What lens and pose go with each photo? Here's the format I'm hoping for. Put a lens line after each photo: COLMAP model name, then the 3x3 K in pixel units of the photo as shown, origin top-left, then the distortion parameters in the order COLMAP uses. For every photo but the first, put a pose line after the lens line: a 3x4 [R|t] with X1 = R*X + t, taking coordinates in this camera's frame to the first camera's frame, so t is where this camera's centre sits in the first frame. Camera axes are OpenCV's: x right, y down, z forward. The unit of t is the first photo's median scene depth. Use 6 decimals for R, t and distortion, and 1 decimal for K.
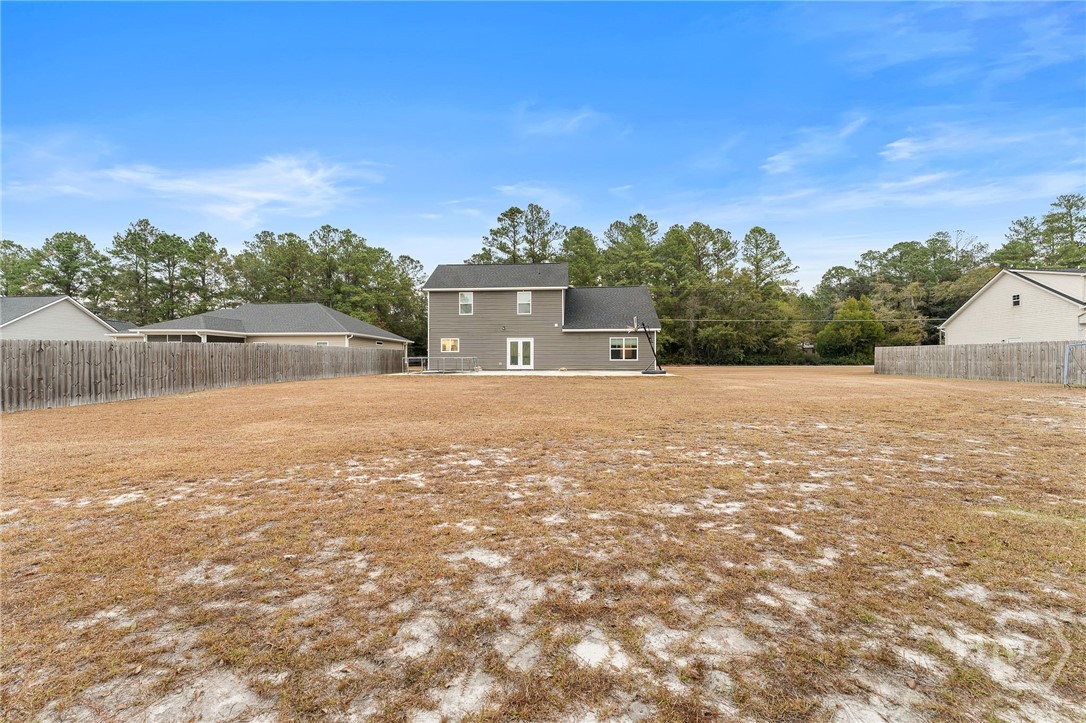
lens RADIAL K [[437.4, 0, 543.0], [0, 437.4, 361.5], [0, 0, 1]] dist [-0.000226, -0.000072]
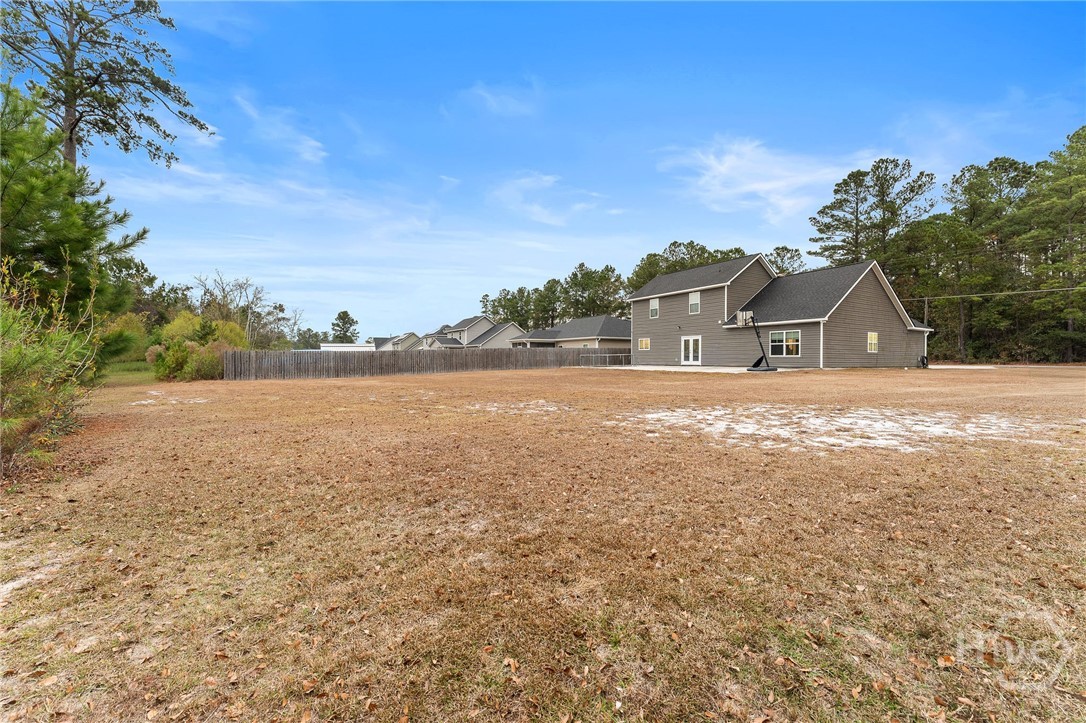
lens RADIAL K [[437.4, 0, 543.0], [0, 437.4, 361.5], [0, 0, 1]] dist [-0.000226, -0.000072]
pose [[0.569896, 0.006317, -0.821693, 0.624634], [0.001306, 0.999962, 0.008593, -0.000575], [0.821716, -0.005970, 0.569866, 0.085860]]
